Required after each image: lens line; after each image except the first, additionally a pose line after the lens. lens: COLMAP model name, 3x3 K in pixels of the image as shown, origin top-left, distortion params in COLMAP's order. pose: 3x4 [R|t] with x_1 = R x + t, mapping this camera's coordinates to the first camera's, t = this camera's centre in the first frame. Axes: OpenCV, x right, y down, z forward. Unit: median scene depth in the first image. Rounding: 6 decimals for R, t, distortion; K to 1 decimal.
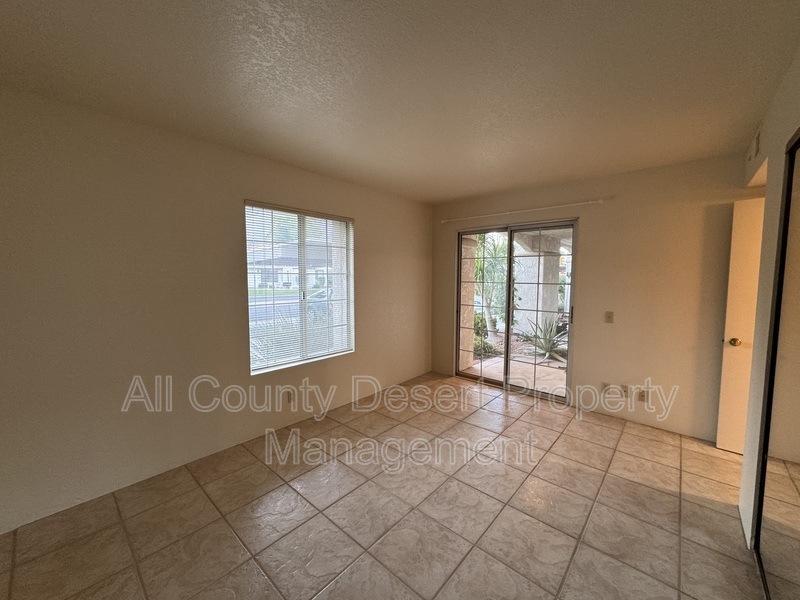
lens RADIAL K [[318.4, 0, 400.6], [0, 318.4, 300.1], [0, 0, 1]] dist [-0.003036, 0.001083]
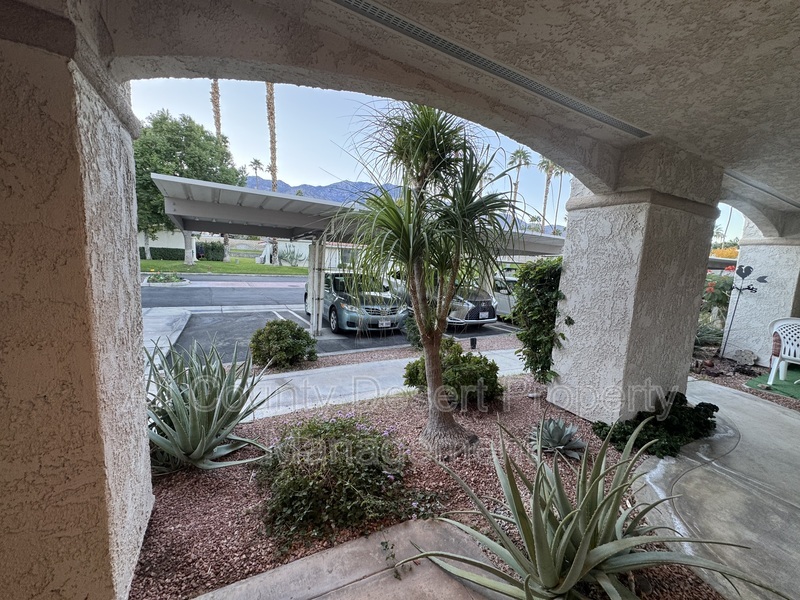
lens RADIAL K [[318.4, 0, 400.0], [0, 318.4, 298.6], [0, 0, 1]] dist [-0.003036, 0.001083]
pose [[0.939428, 0.089694, -0.330801, 0.812192], [-0.077550, 0.995746, 0.049757, -0.092824], [0.333857, -0.021089, 0.942388, 1.498274]]
